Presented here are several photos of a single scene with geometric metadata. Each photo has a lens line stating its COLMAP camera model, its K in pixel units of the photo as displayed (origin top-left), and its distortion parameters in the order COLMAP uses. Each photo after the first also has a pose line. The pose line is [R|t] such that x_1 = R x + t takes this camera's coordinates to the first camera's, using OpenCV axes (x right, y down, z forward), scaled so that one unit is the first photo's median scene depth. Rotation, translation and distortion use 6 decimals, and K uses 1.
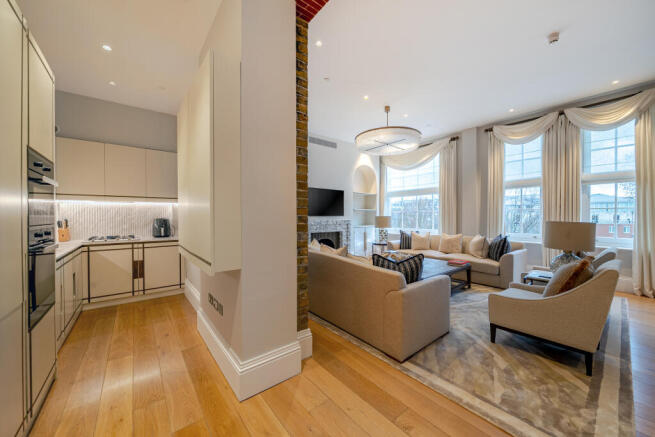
lens RADIAL K [[241.2, 0, 326.0], [0, 241.2, 218.4], [0, 0, 1]] dist [-0.003554, -0.000448]
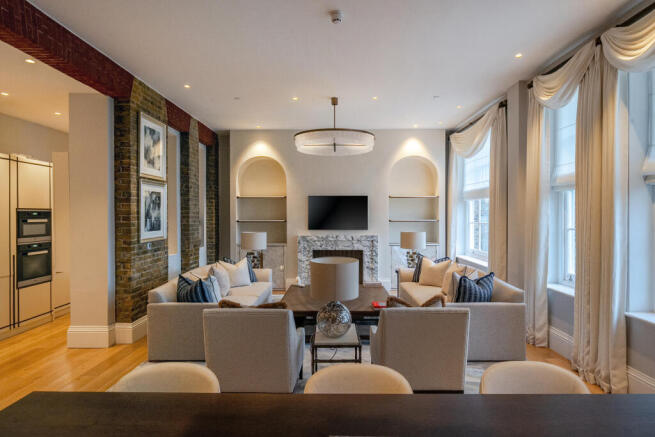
lens RADIAL K [[373.3, 0, 334.4], [0, 373.3, 216.8], [0, 0, 1]] dist [-0.002499, 0.003616]
pose [[0.774437, 0.002181, -0.632648, 0.742847], [-0.003037, 0.999995, -0.000270, -0.050309], [0.632644, 0.002131, 0.774440, 0.033101]]
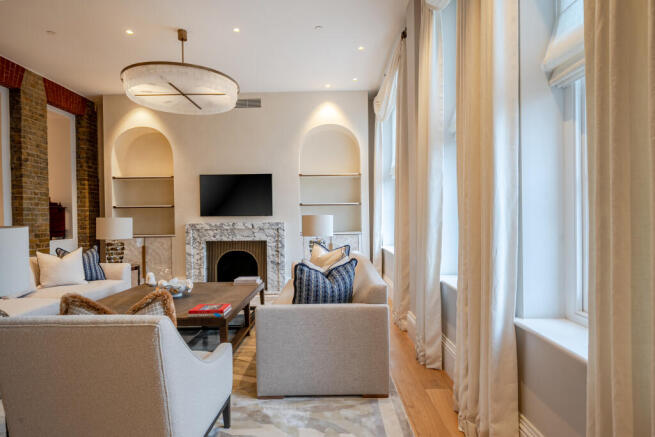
lens RADIAL K [[373.3, 0, 328.0], [0, 373.3, 222.0], [0, 0, 1]] dist [-0.002499, 0.003616]
pose [[0.774640, -0.000765, -0.632402, 0.795459], [0.006896, 0.999950, 0.007237, 0.000656], [0.632365, -0.009967, 0.774606, 0.362519]]
